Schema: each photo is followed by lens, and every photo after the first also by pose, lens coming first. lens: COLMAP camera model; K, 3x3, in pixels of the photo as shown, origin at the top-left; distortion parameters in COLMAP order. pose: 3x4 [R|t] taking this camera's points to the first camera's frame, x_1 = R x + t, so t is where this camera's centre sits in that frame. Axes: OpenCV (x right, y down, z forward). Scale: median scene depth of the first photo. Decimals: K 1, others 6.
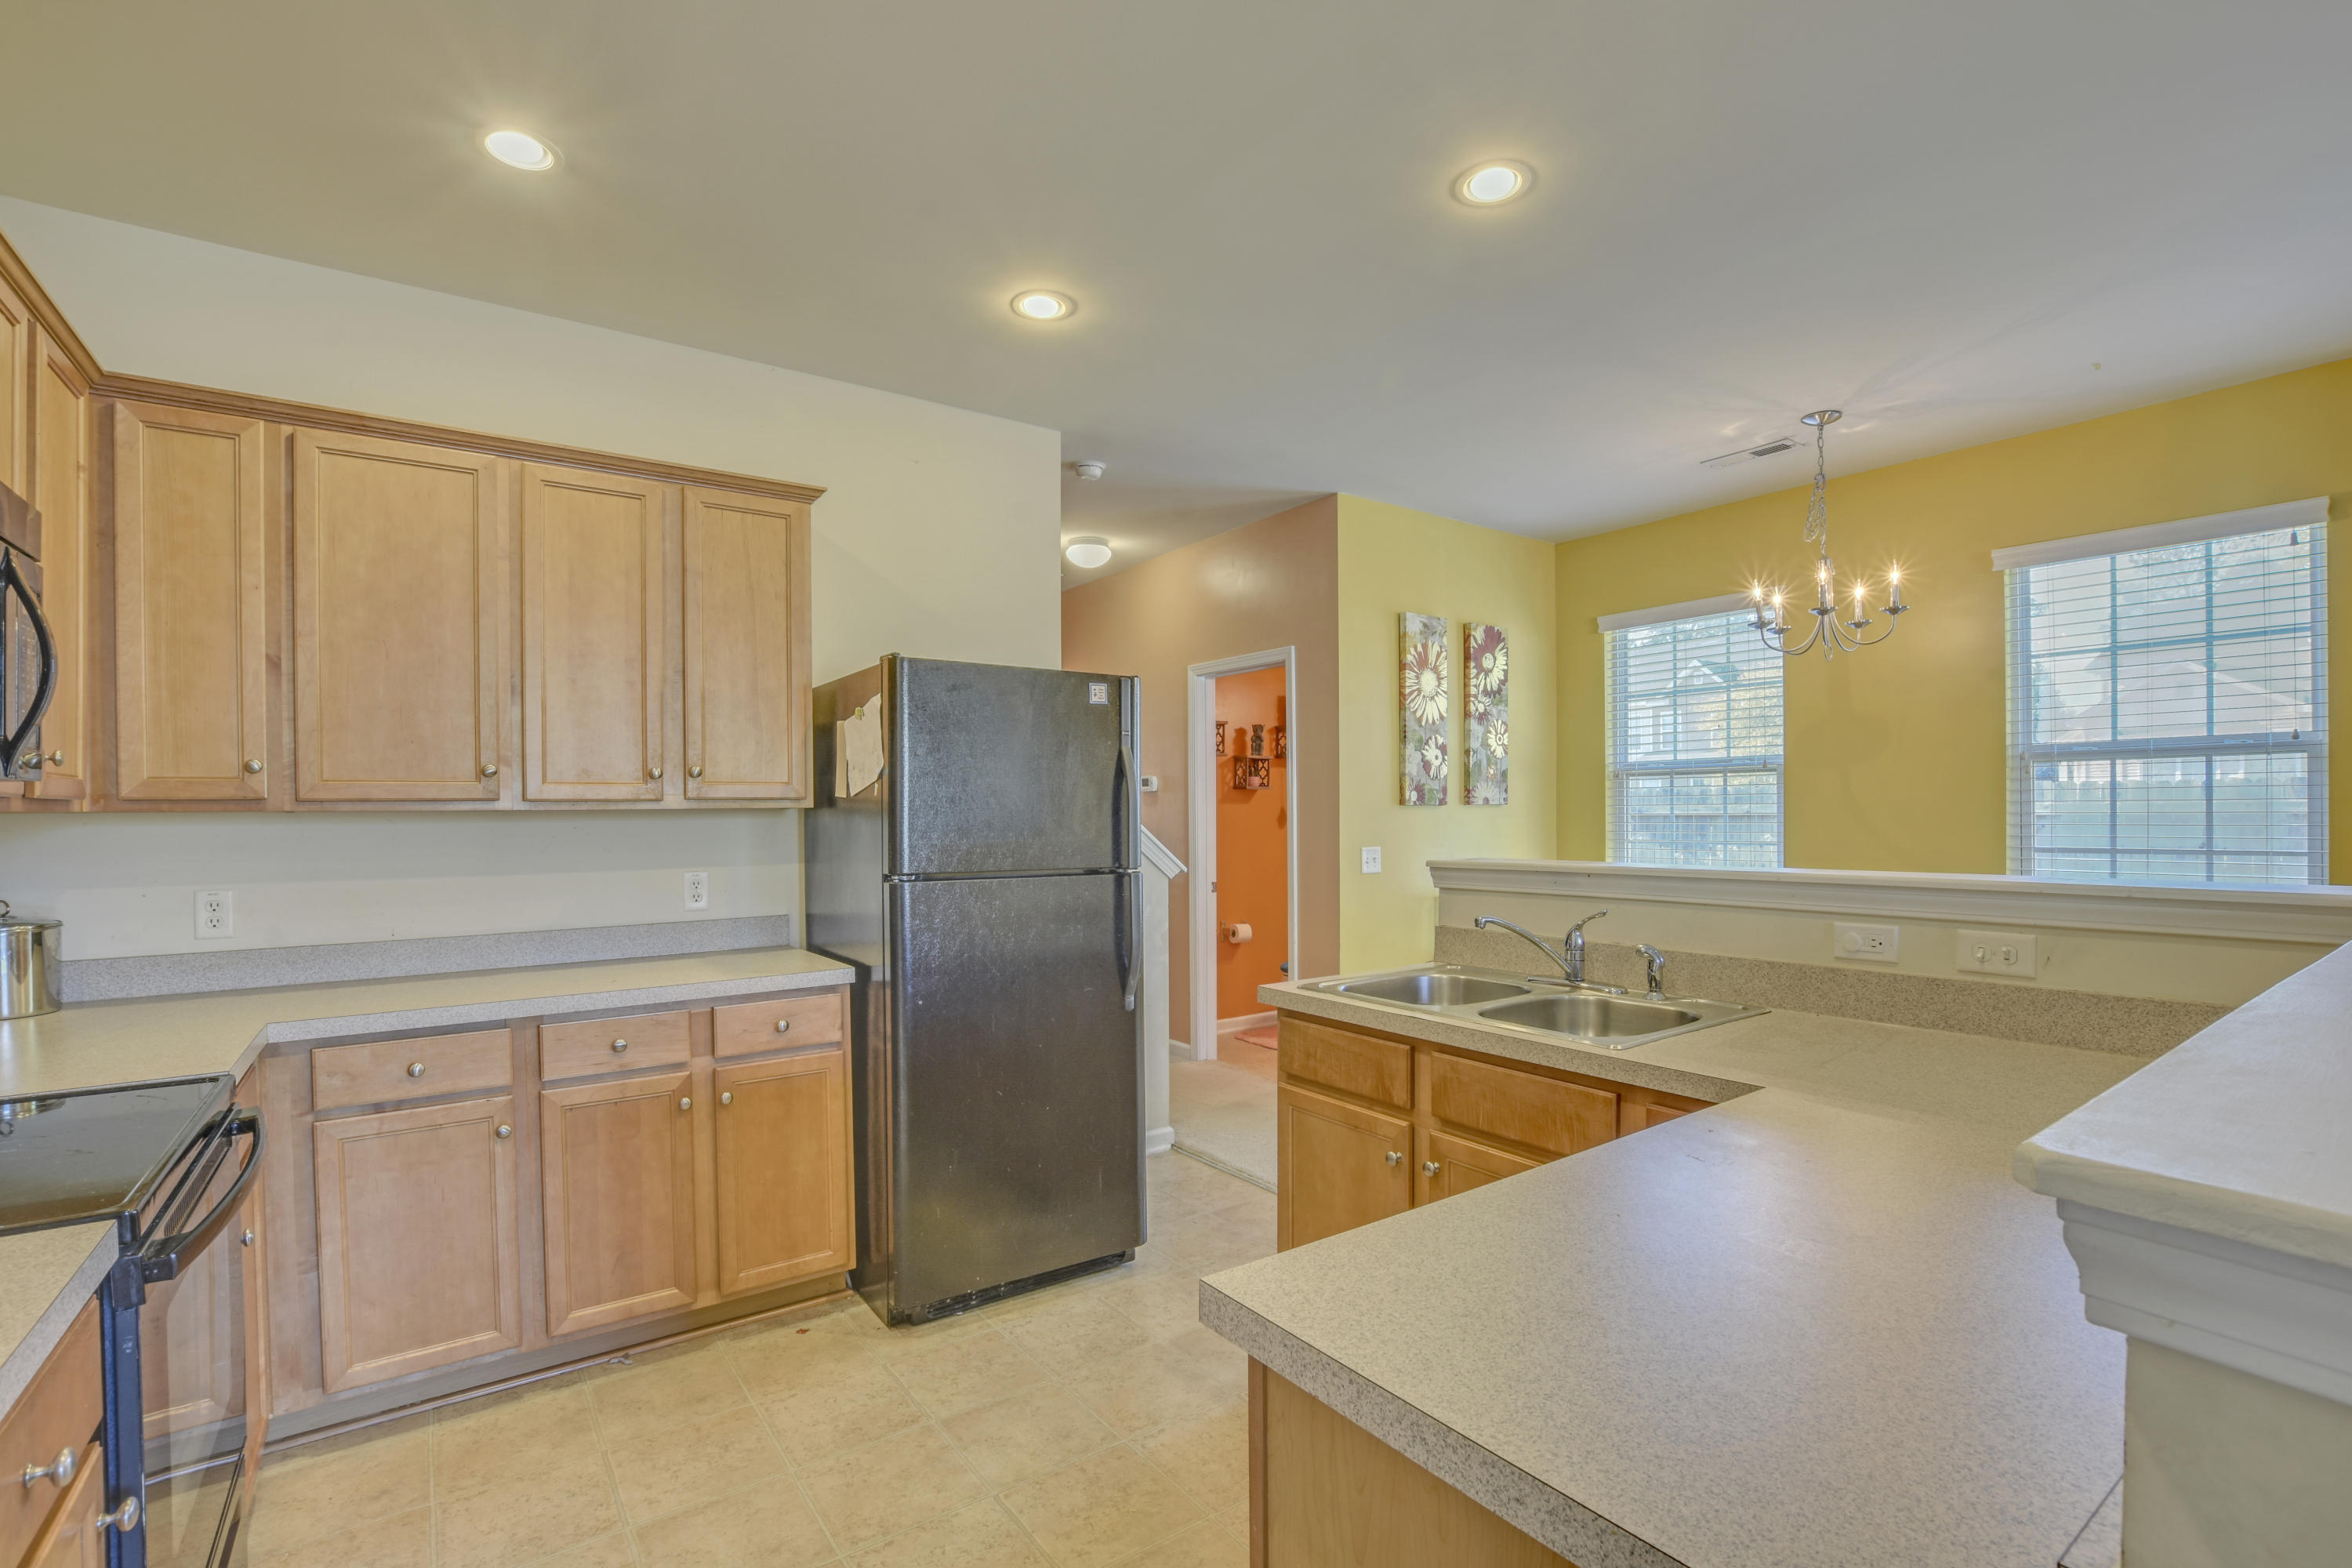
lens RADIAL K [[1052.3, 0, 1171.1], [0, 1052.3, 785.1], [0, 0, 1]] dist [-0.036831, 0.009220]
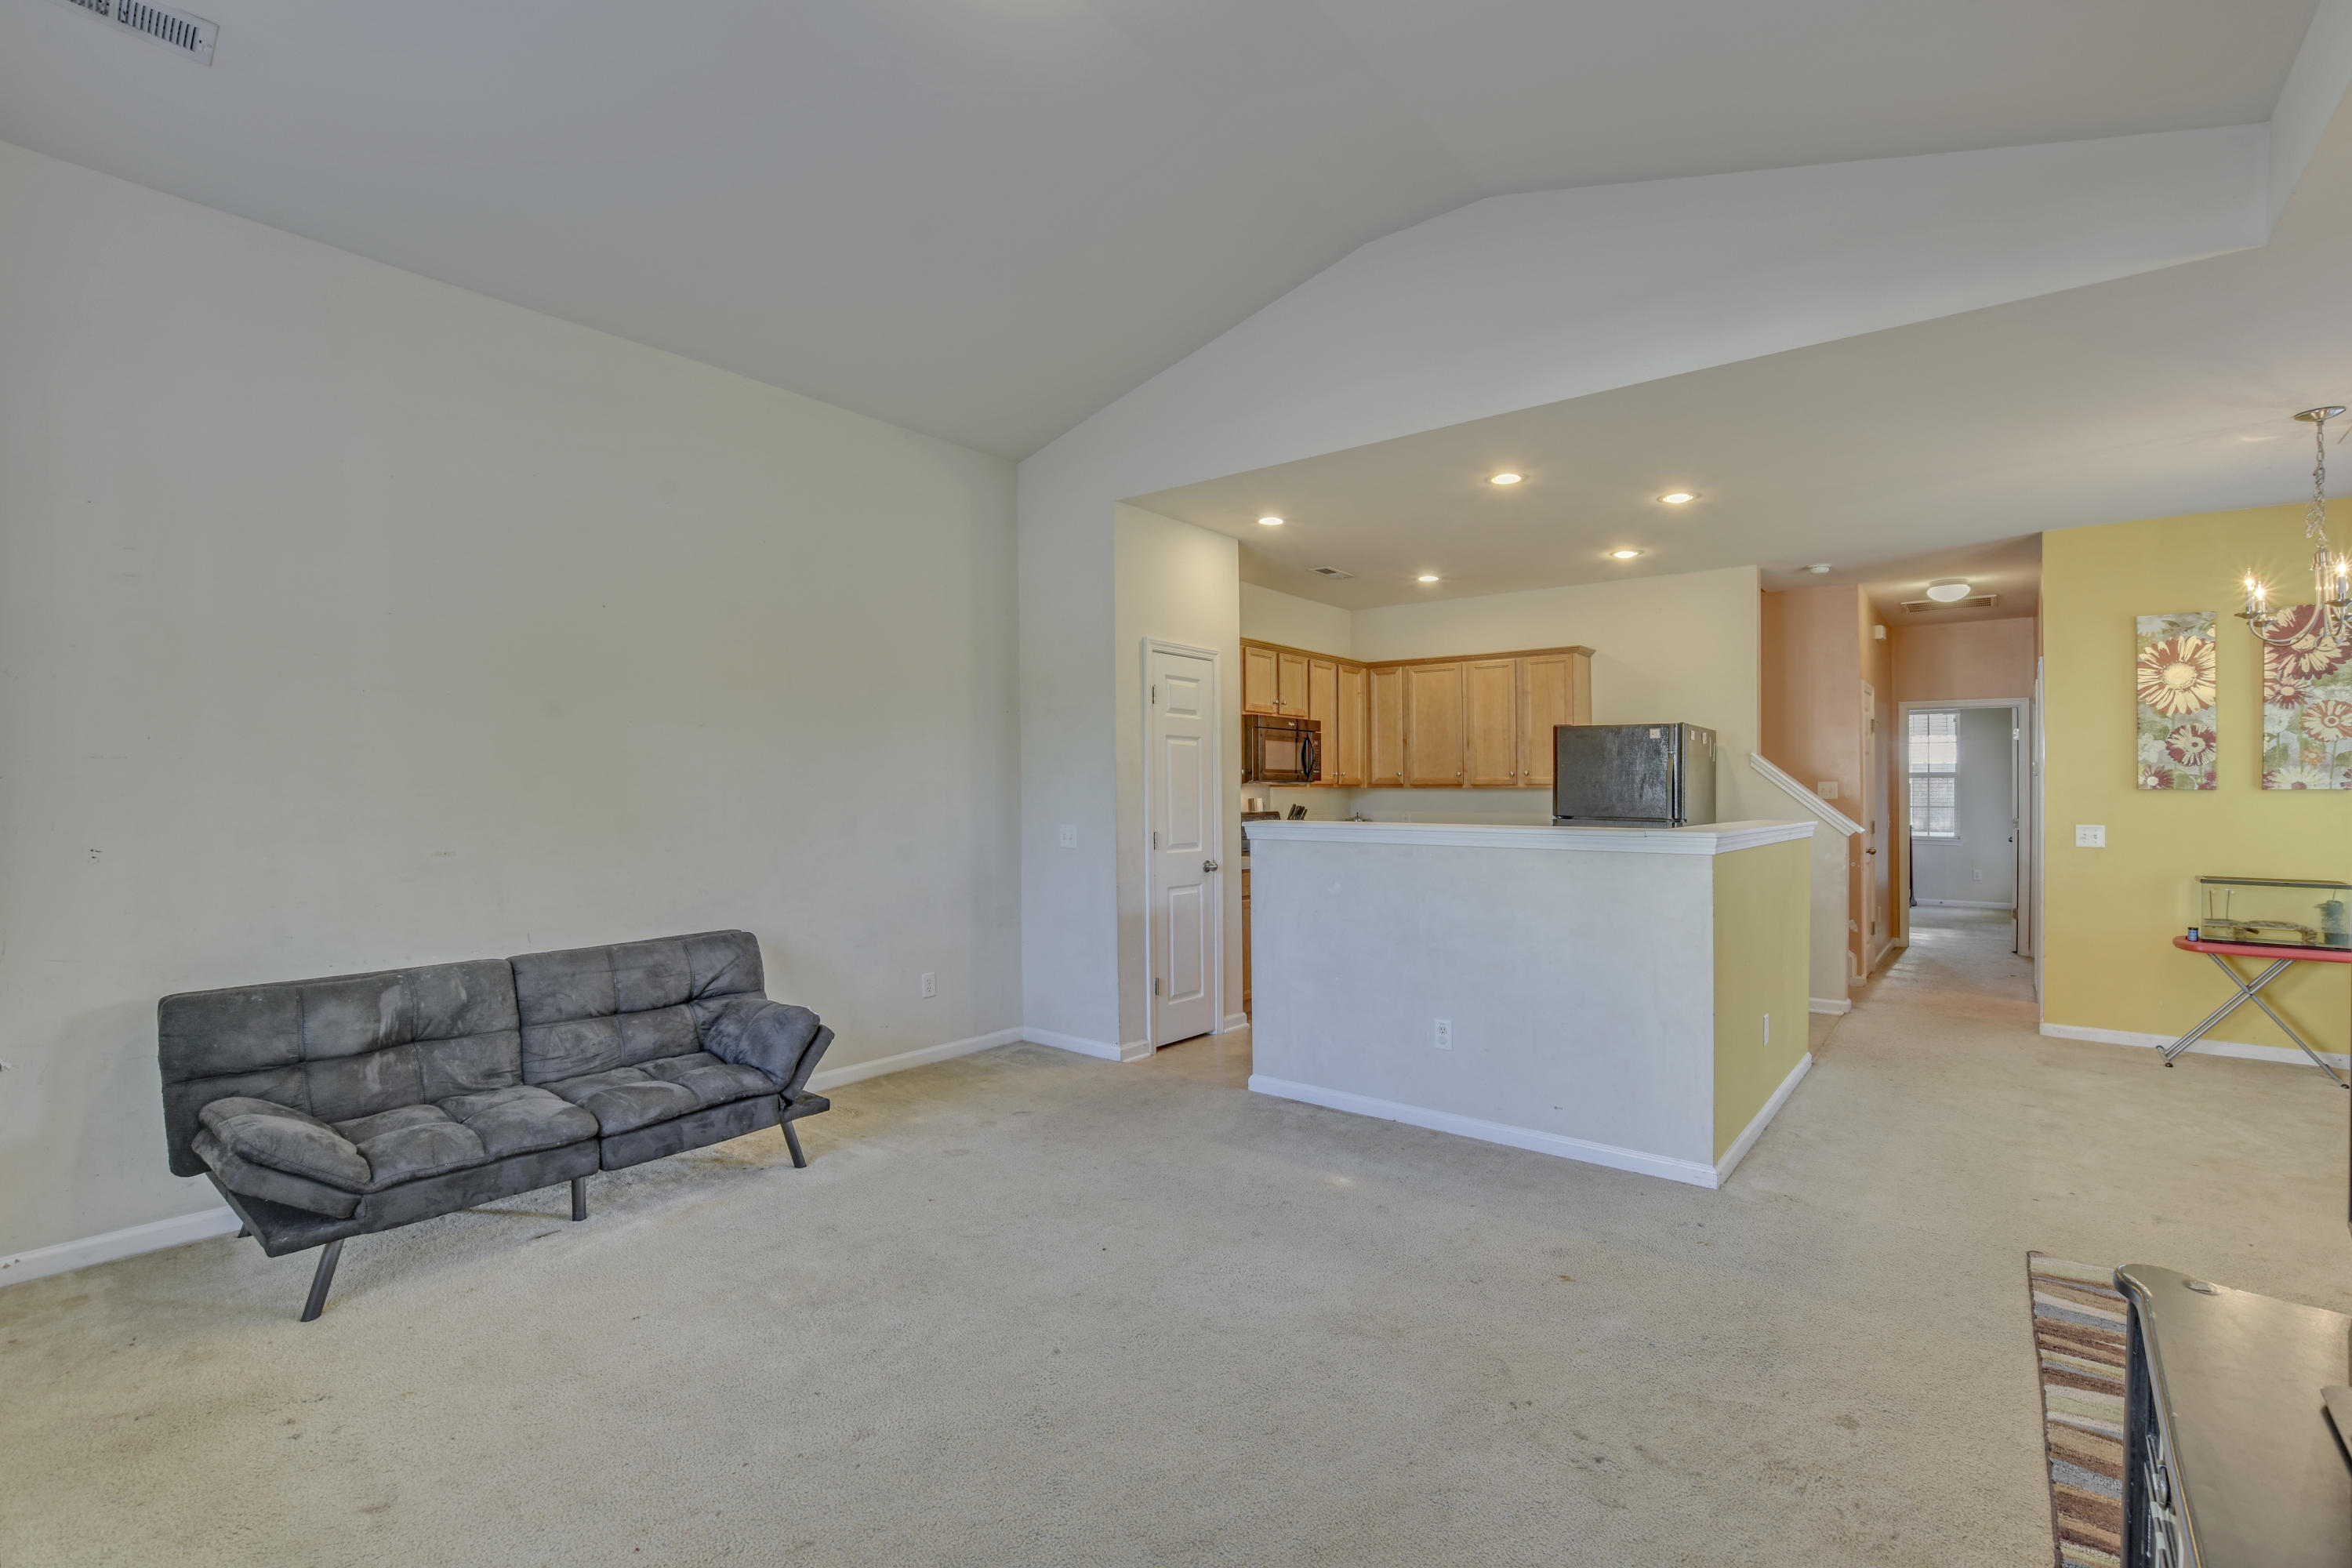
lens RADIAL K [[1052.3, 0, 1171.1], [0, 1052.3, 785.1], [0, 0, 1]] dist [-0.036831, 0.009220]
pose [[0.277057, 0.001458, -0.960852, 0.966079], [0.014827, 0.999873, 0.005793, -0.006938], [0.960739, -0.015852, 0.277000, -0.285192]]
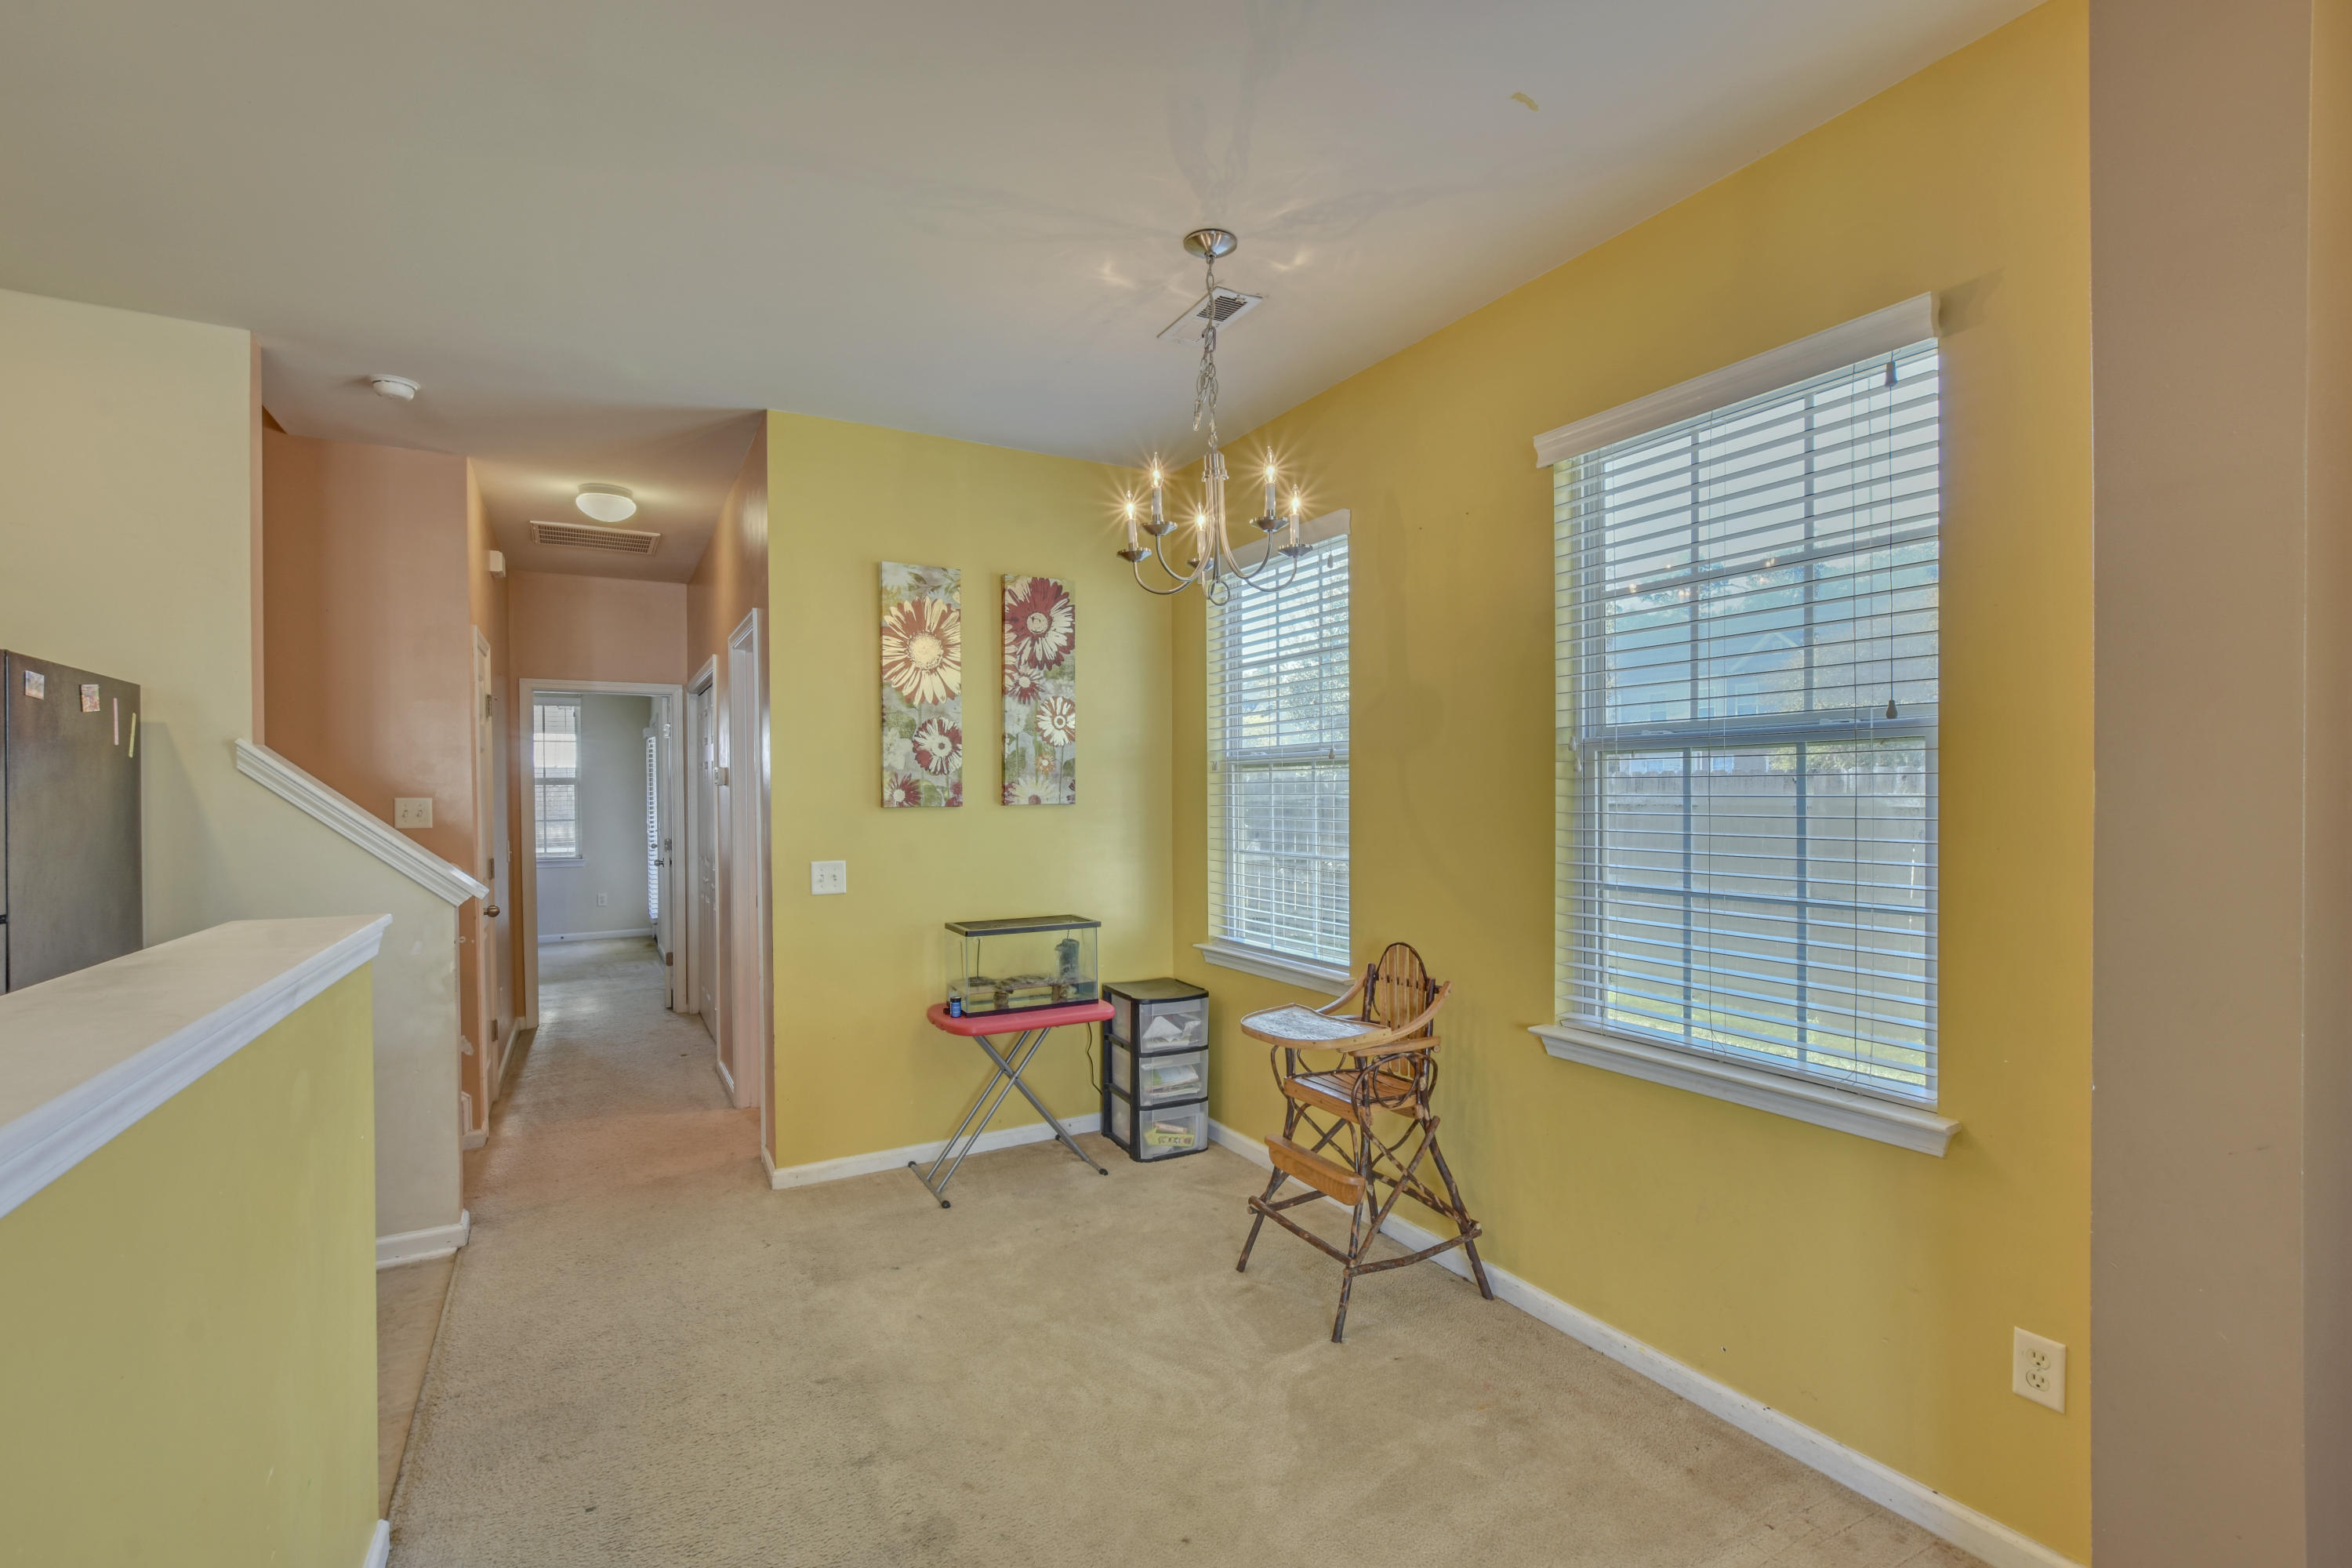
lens RADIAL K [[1050.2, 0, 1185.2], [0, 1050.2, 791.4], [0, 0, 1]] dist [-0.024487, 0.005257]
pose [[0.996290, -0.004249, -0.085954, 0.504829], [0.006301, 0.999701, 0.023625, -0.009965], [0.085828, -0.024079, 0.996019, 0.232580]]
